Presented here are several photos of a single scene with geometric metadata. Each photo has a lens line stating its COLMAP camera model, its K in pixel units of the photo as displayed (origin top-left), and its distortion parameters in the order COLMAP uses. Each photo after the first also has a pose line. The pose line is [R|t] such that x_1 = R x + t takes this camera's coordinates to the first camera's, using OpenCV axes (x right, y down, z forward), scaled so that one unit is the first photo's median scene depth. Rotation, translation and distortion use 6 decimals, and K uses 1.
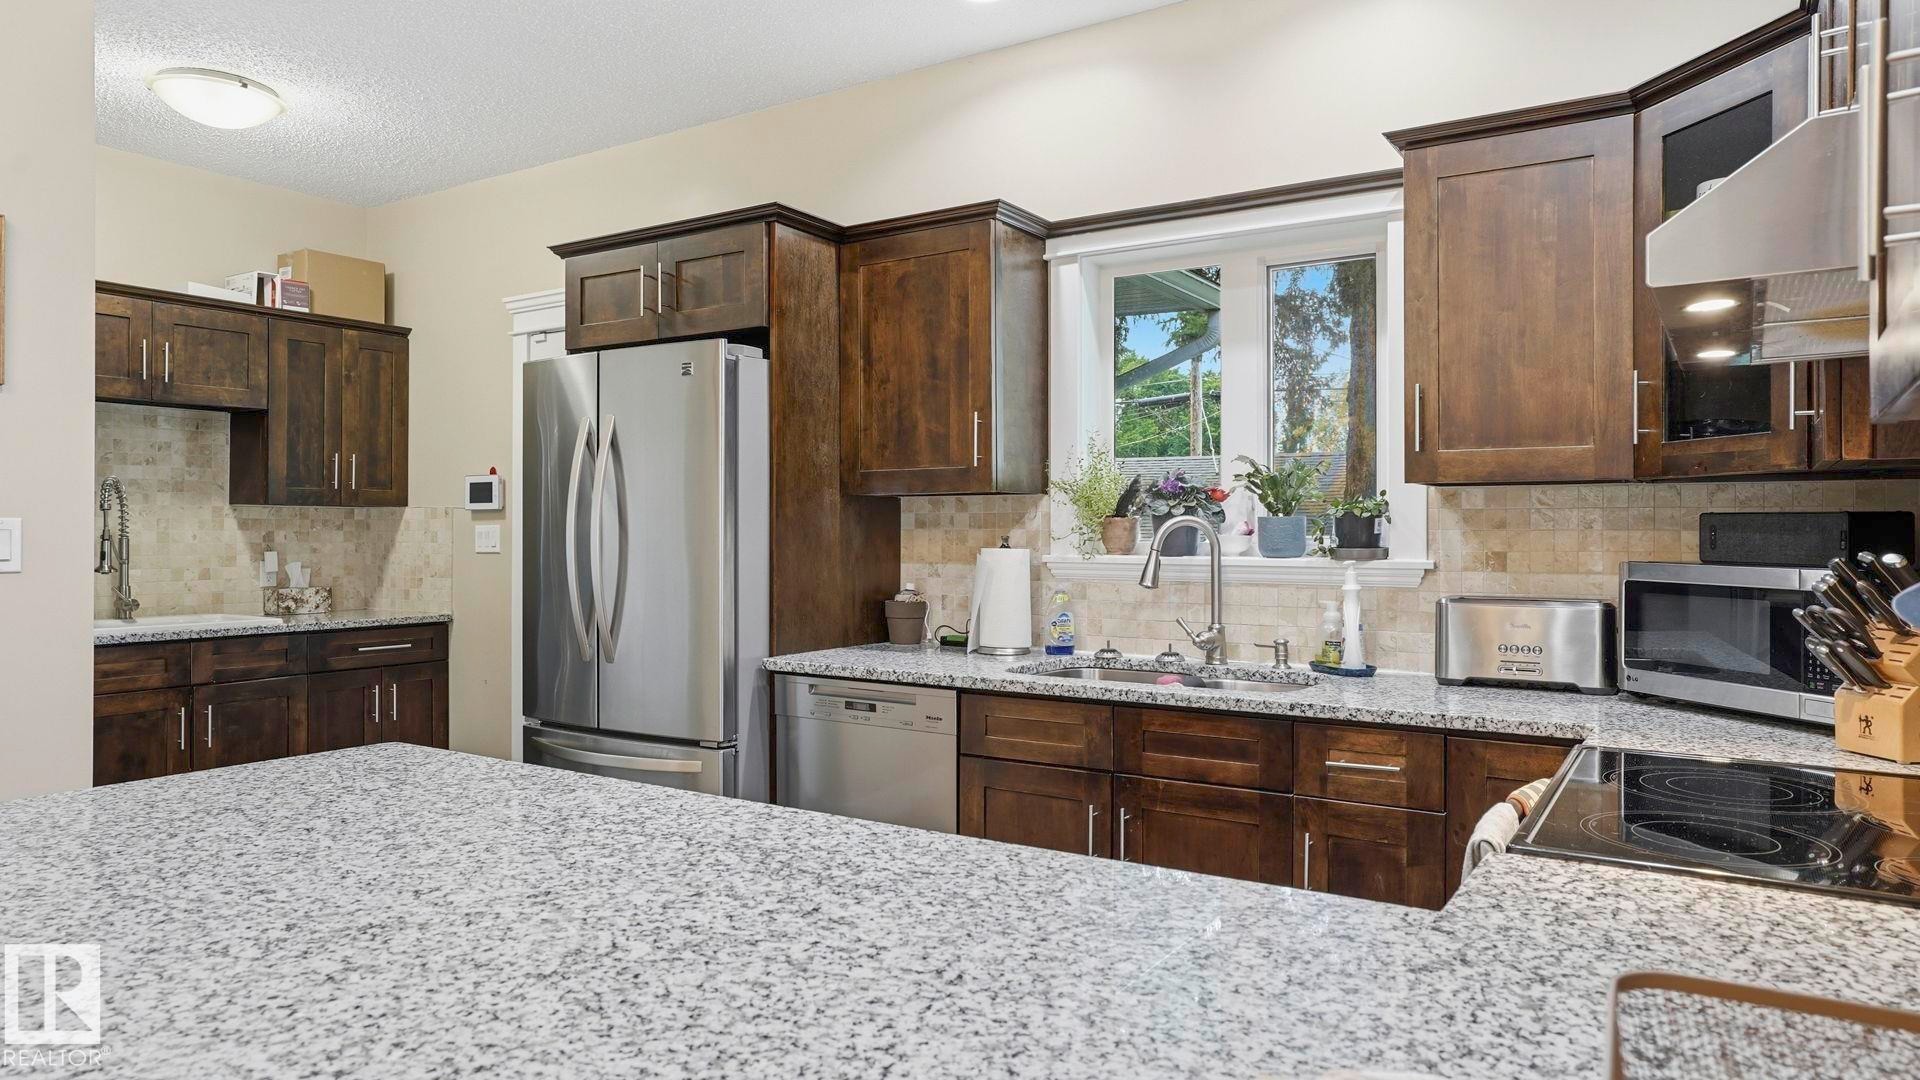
lens RADIAL K [[1201.5, 0, 965.1], [0, 1201.5, 525.4], [0, 0, 1]] dist [-0.047323, 0.058160]
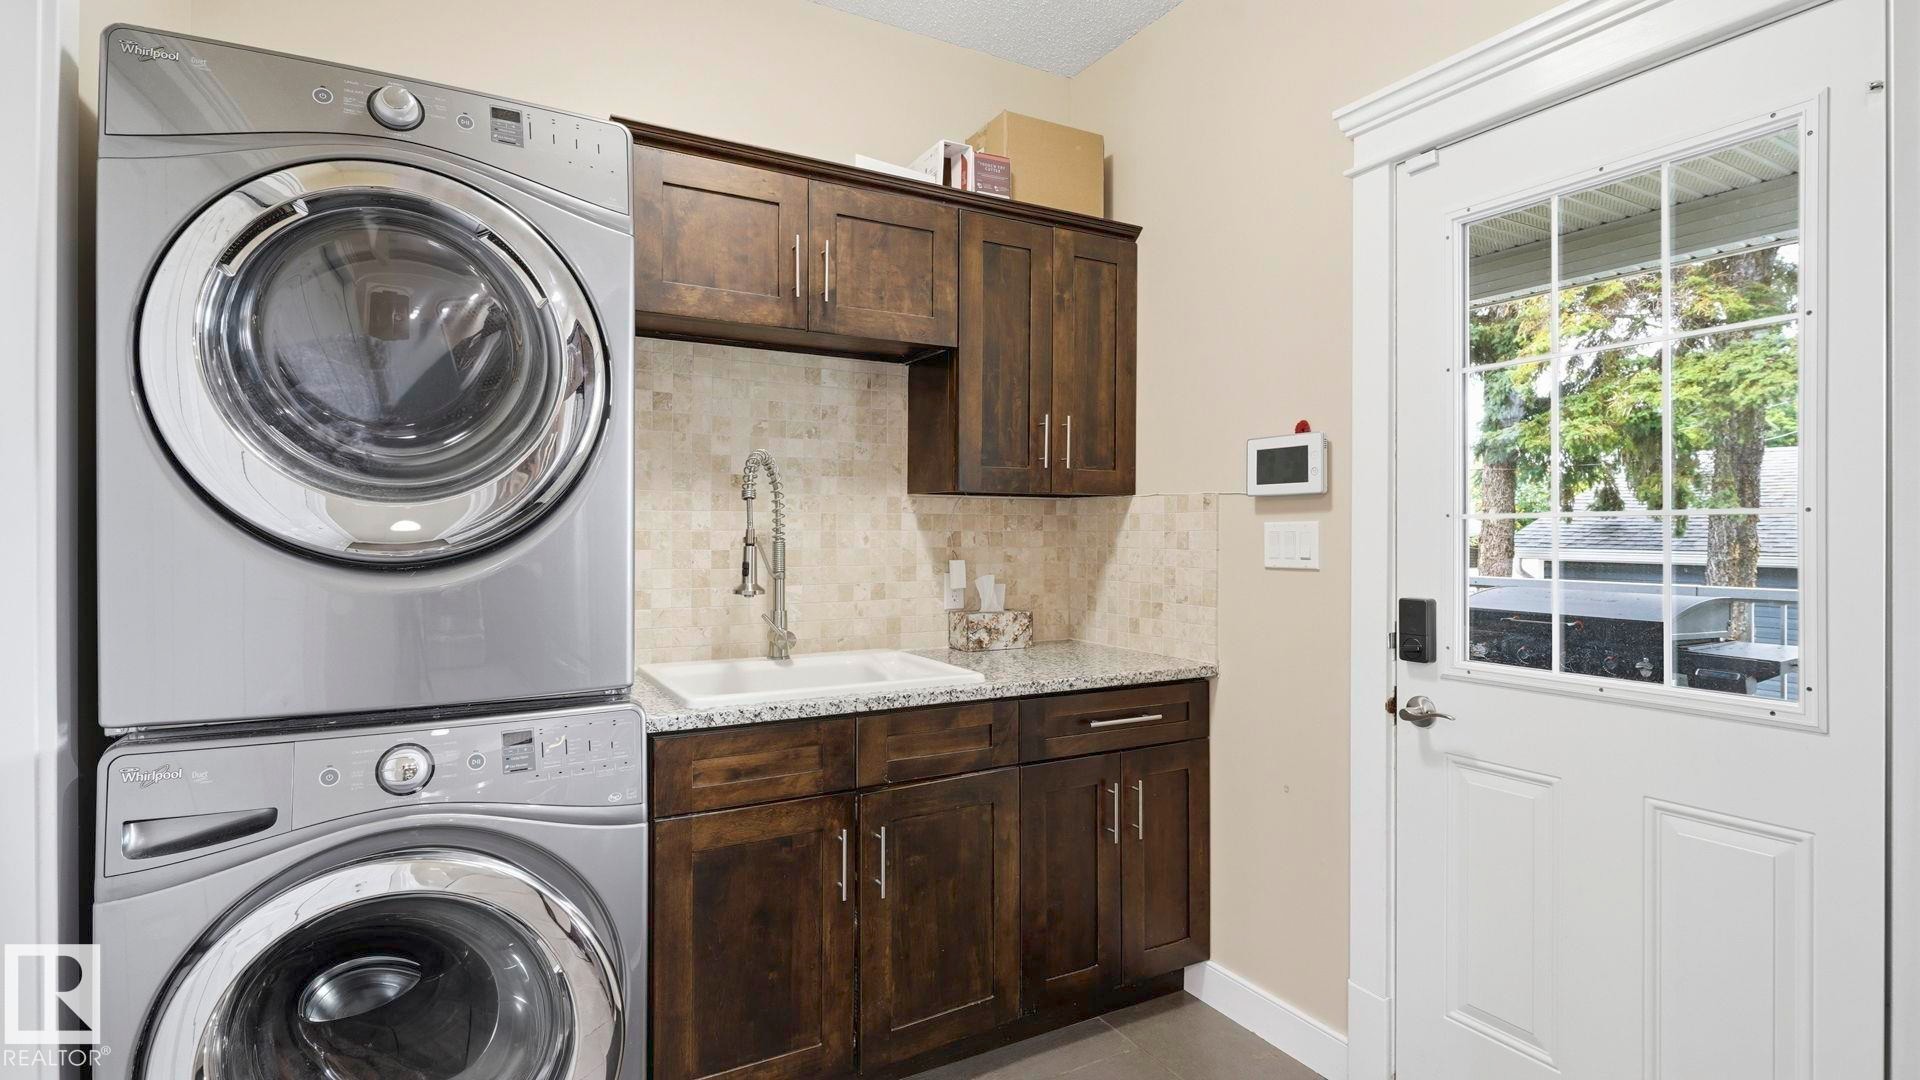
lens RADIAL K [[920.5, 0, 956.8], [0, 920.5, 533.0], [0, 0, 1]] dist [0.001787, 0.000347]
pose [[0.881170, 0.001194, -0.472798, -0.337070], [0.001707, 0.999982, 0.005707, 0.002655], [0.472796, -0.005836, 0.881153, 0.536617]]
